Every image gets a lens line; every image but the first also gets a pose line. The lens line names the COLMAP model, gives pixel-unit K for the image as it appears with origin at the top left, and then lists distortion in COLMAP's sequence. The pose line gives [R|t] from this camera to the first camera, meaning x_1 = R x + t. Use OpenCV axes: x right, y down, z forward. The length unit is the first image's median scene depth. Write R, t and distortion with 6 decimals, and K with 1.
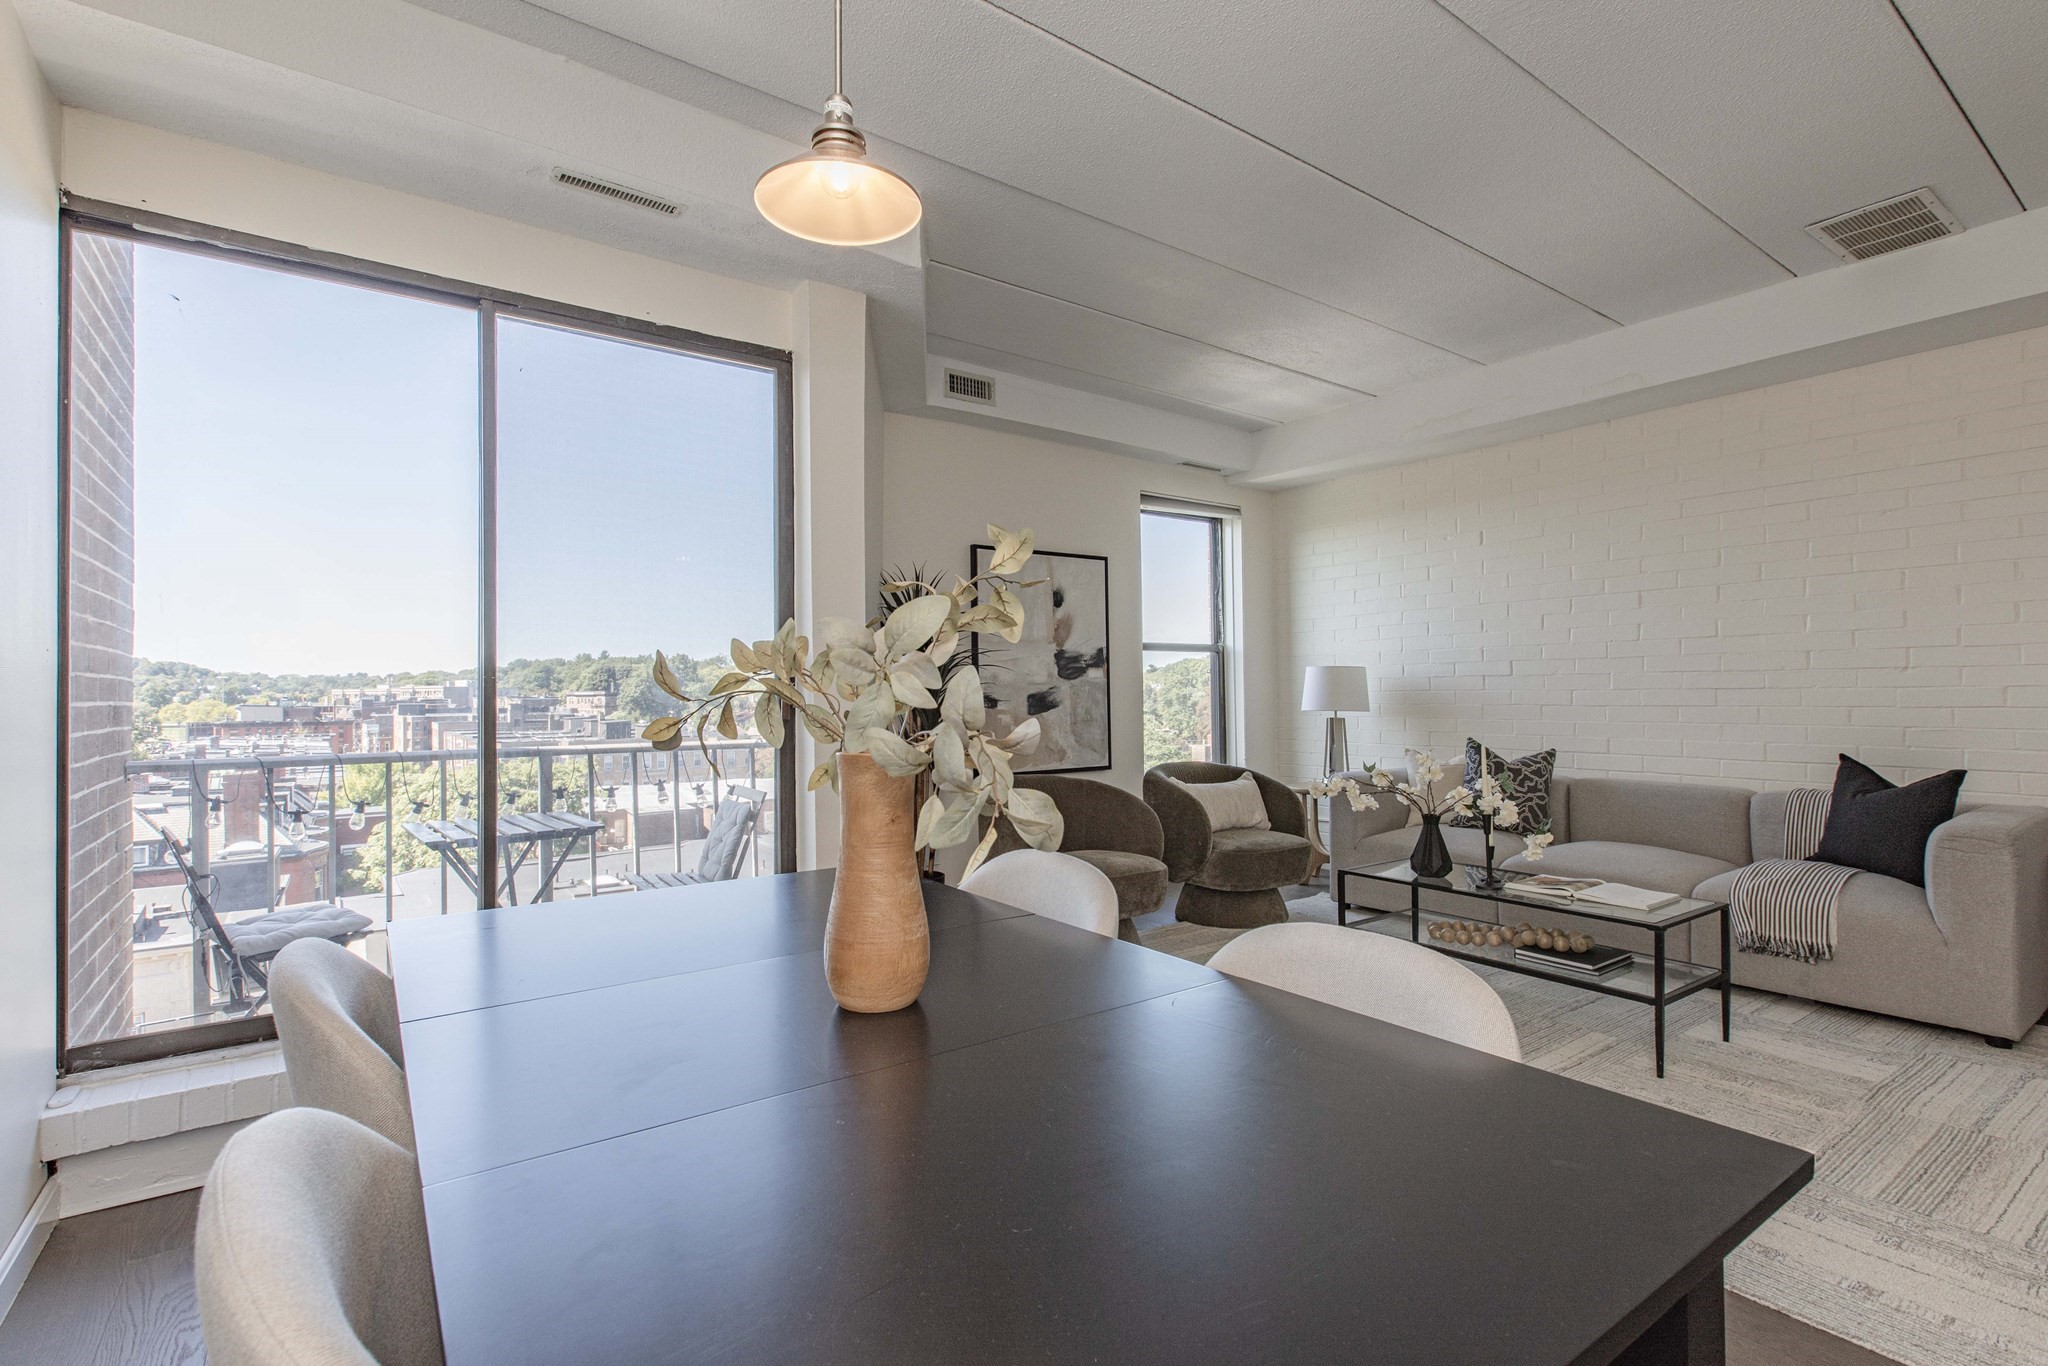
lens RADIAL K [[936.7, 0, 1030.3], [0, 936.7, 686.6], [0, 0, 1]] dist [-0.002370, 0.000507]
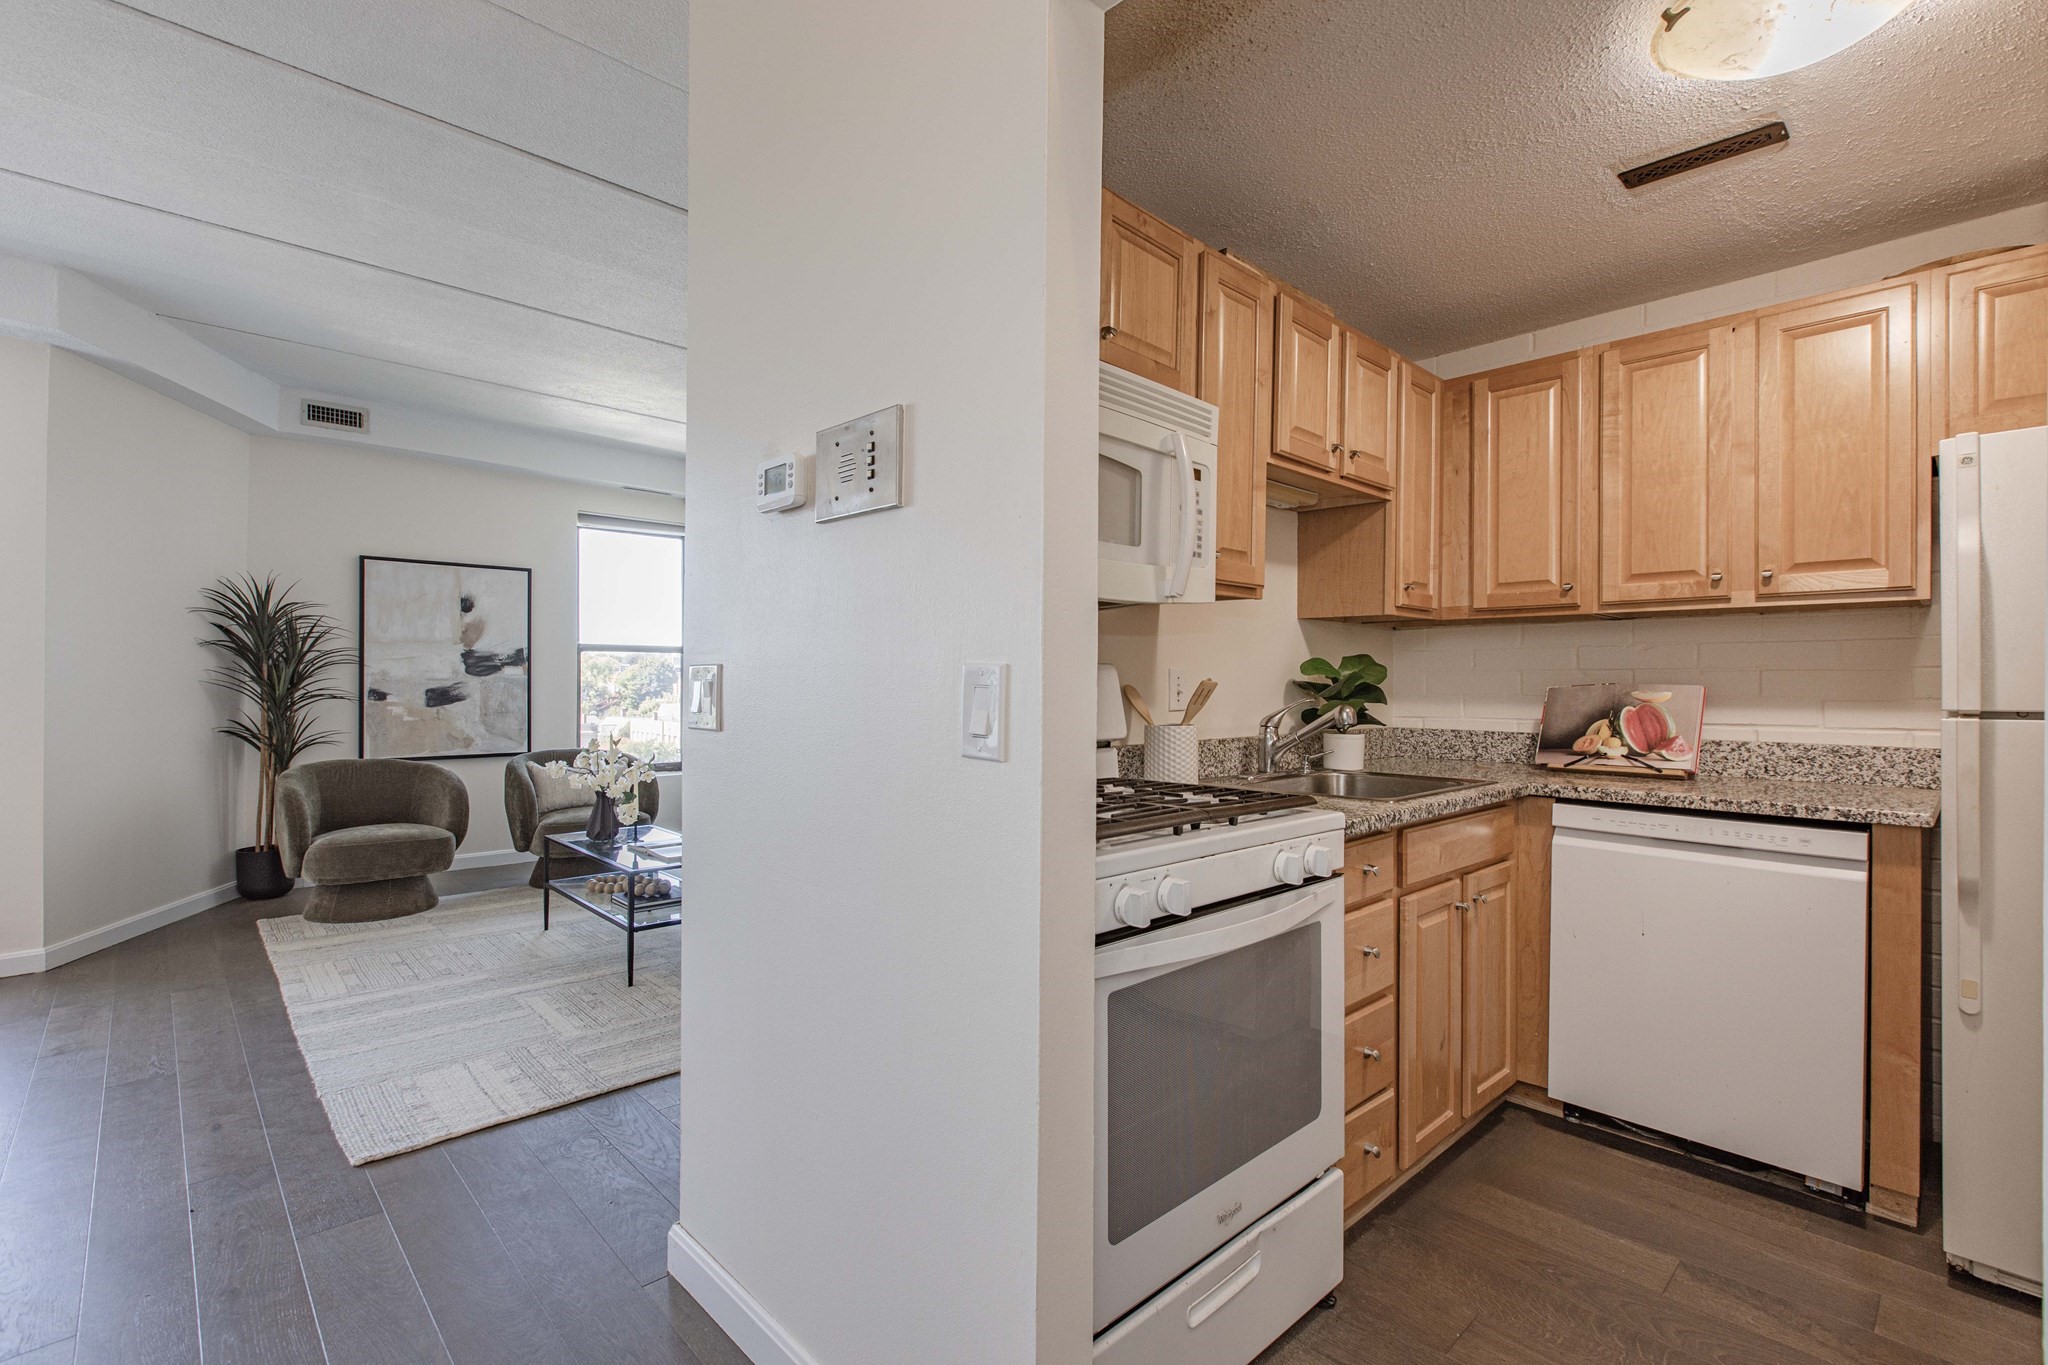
lens RADIAL K [[936.7, 0, 1026.4], [0, 936.7, 678.5], [0, 0, 1]] dist [-0.002370, 0.000507]
pose [[0.992250, 0.012851, 0.123591, 0.566589], [-0.012784, 0.999917, -0.001336, -0.011912], [-0.123598, -0.000254, 0.992332, -0.199624]]
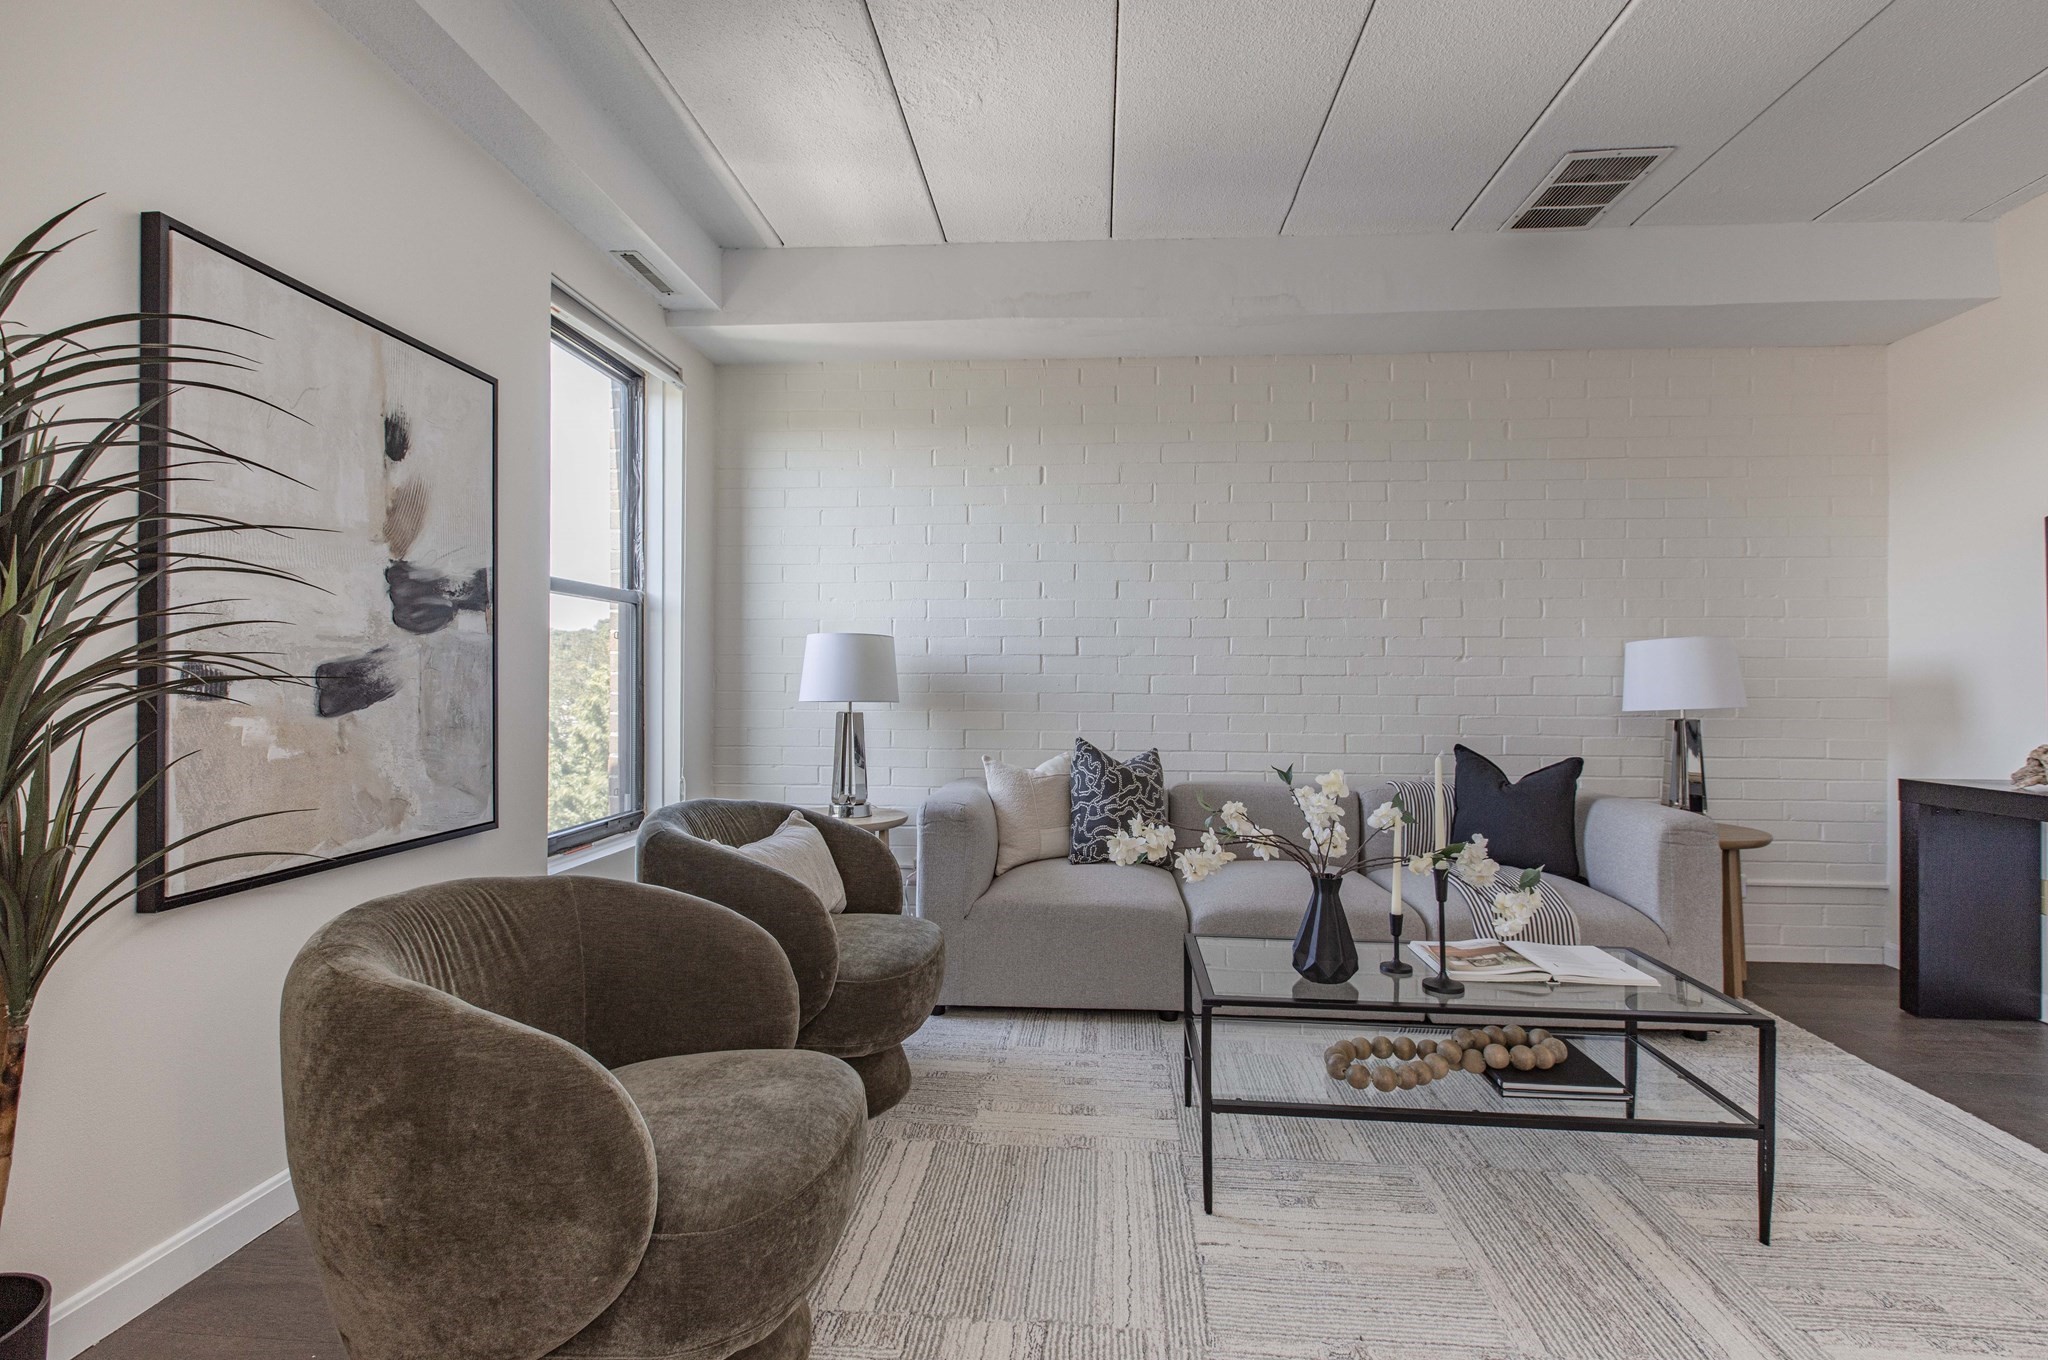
lens RADIAL K [[936.7, 0, 1020.1], [0, 936.7, 671.7], [0, 0, 1]] dist [-0.002370, 0.000507]
pose [[0.654566, 0.018909, 0.755769, -0.104718], [-0.015031, 0.999815, -0.011996, 0.011693], [-0.755856, -0.003508, 0.654729, 0.519208]]
